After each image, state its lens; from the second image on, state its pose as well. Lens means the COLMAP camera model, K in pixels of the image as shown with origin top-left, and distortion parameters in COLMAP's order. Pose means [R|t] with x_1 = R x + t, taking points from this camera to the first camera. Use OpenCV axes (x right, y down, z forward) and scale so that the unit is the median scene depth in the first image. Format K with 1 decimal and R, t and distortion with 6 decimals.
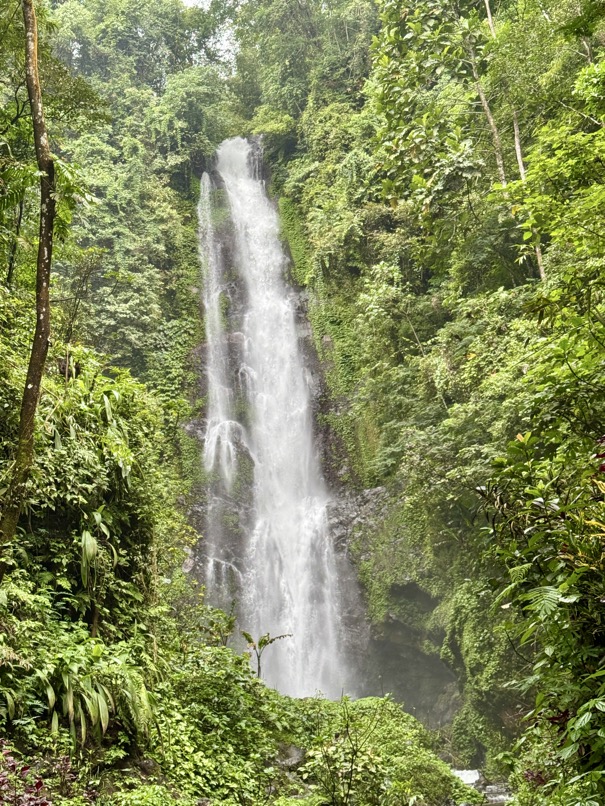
lens RADIAL K [[1159.6, 0, 302.5], [0, 1159.6, 403.0], [0, 0, 1]] dist [0.126094, -0.028037]
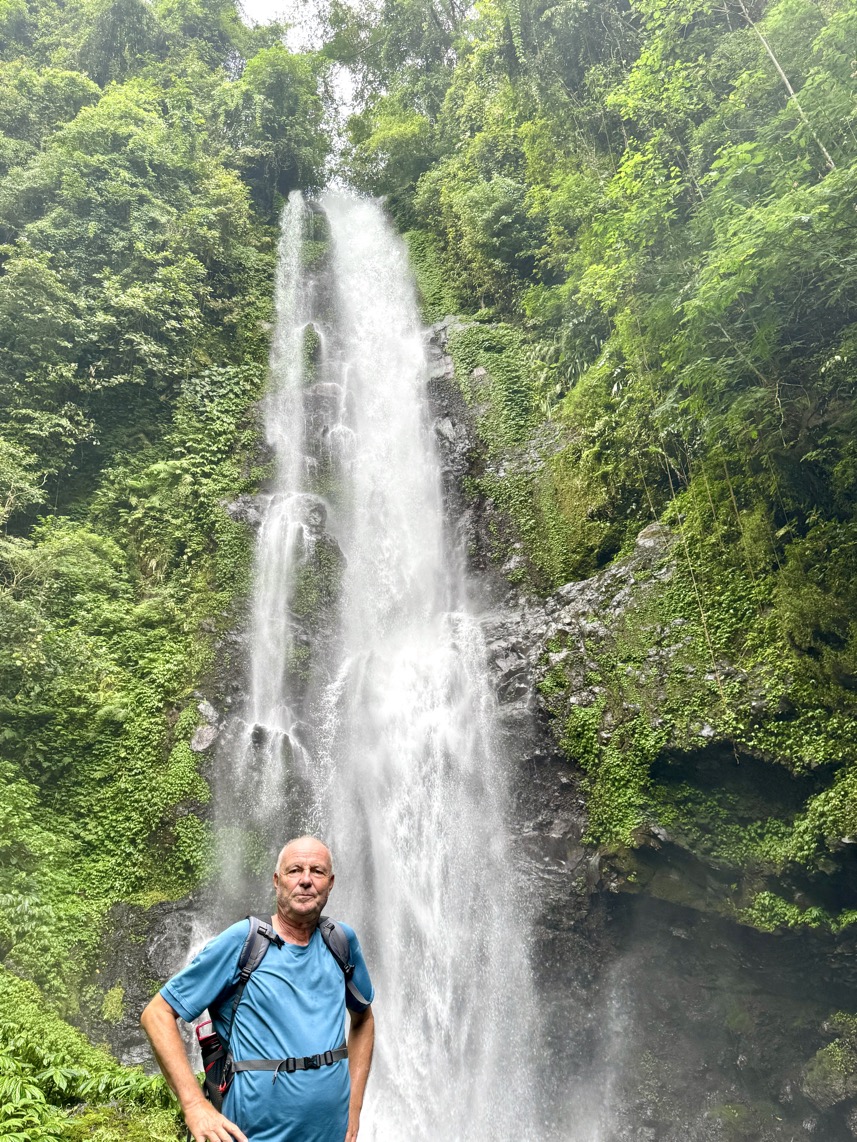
lens RADIAL K [[941.5, 0, 428.5], [0, 941.5, 571.0], [0, 0, 1]] dist [0.148260, -0.262733]
pose [[0.998809, 0.041976, 0.024861, -0.013296], [-0.037541, 0.986757, -0.157800, 0.127716], [-0.031155, 0.156679, 0.987158, 0.565227]]
